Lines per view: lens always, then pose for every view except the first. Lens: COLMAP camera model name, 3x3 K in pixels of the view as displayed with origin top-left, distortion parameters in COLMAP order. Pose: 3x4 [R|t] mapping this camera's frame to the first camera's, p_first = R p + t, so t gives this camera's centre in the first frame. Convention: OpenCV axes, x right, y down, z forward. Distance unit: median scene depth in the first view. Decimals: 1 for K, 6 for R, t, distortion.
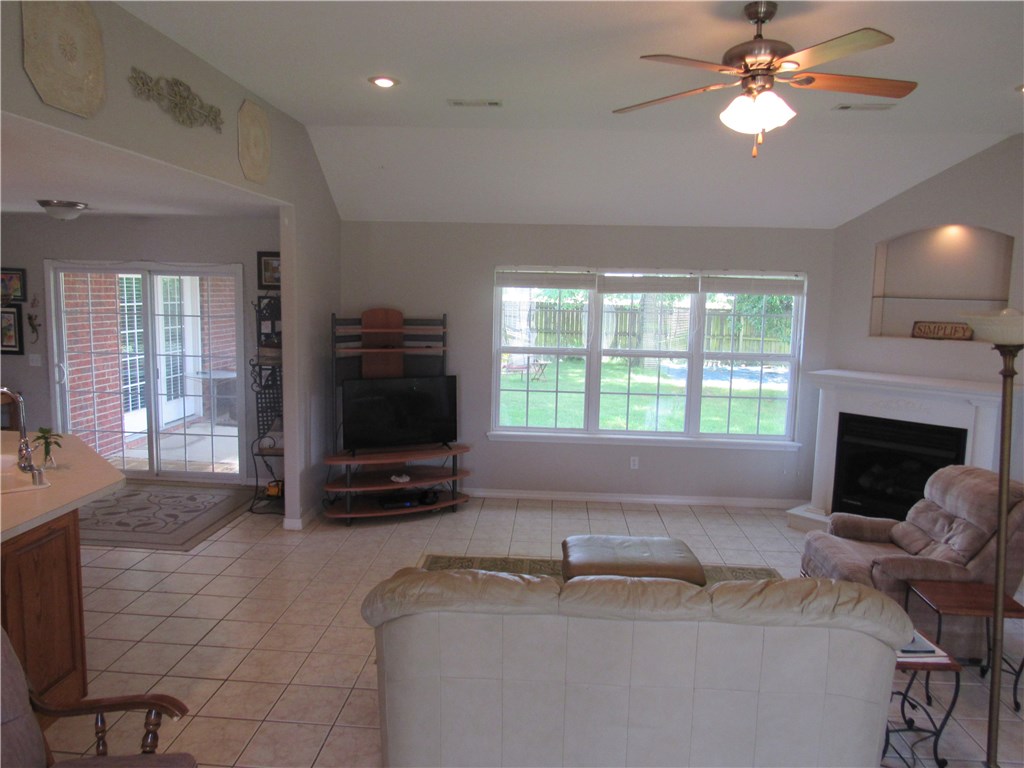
lens RADIAL K [[736.9, 0, 511.8], [0, 736.9, 384.1], [0, 0, 1]] dist [-0.029949, 0.006838]
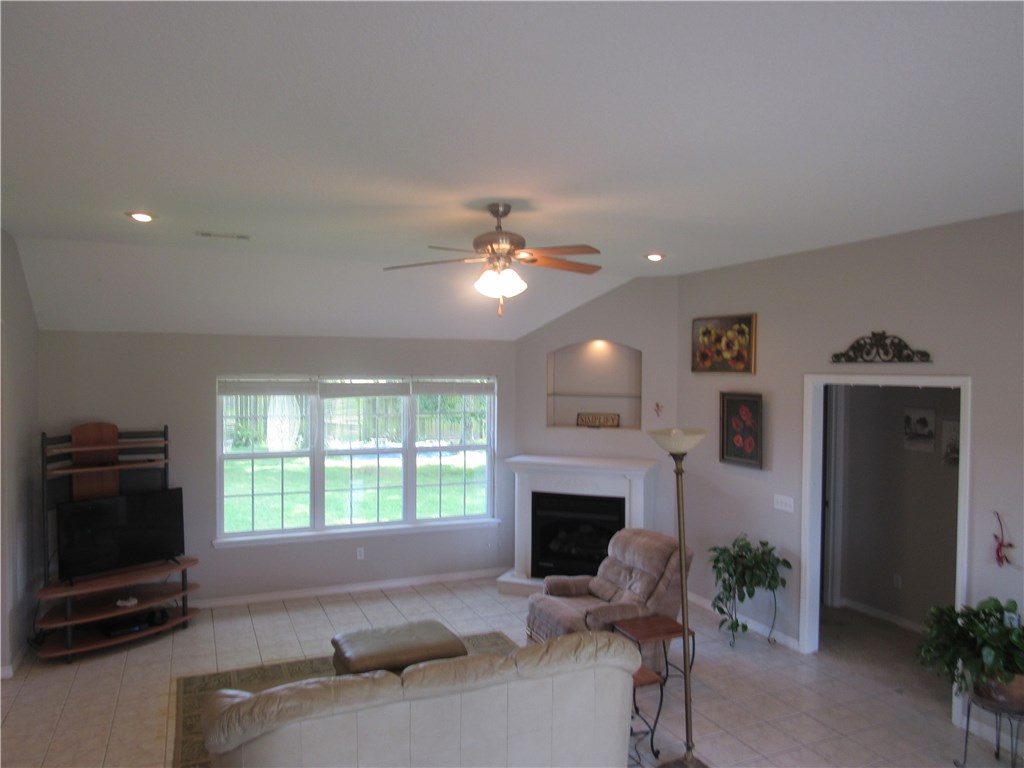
lens RADIAL K [[736.9, 0, 510.3], [0, 736.9, 382.9], [0, 0, 1]] dist [-0.029949, 0.006838]
pose [[0.889925, -0.025364, 0.455400, -0.139387], [0.070390, 0.994128, -0.082183, -0.042960], [-0.450642, 0.105193, 0.886485, -0.091944]]
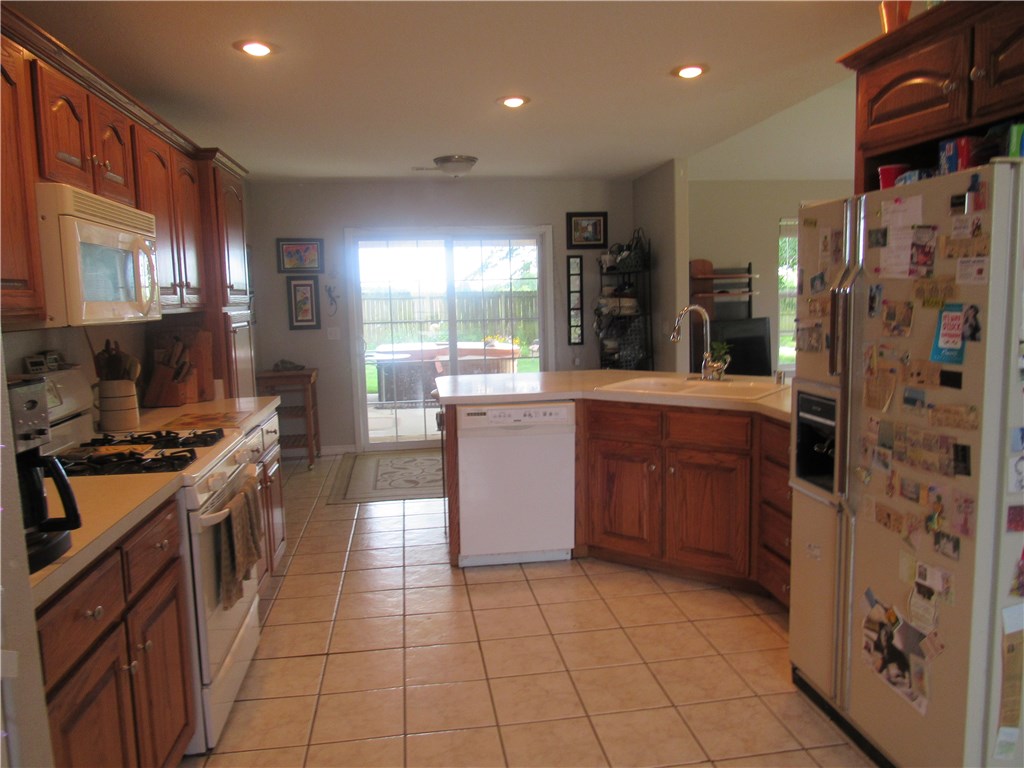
lens RADIAL K [[736.9, 0, 512.6], [0, 736.9, 384.0], [0, 0, 1]] dist [-0.029949, 0.006838]
pose [[0.975319, -0.079254, 0.206085, -0.750194], [0.080537, 0.996749, 0.002168, 0.060178], [-0.205587, 0.014483, 0.978532, 0.001974]]
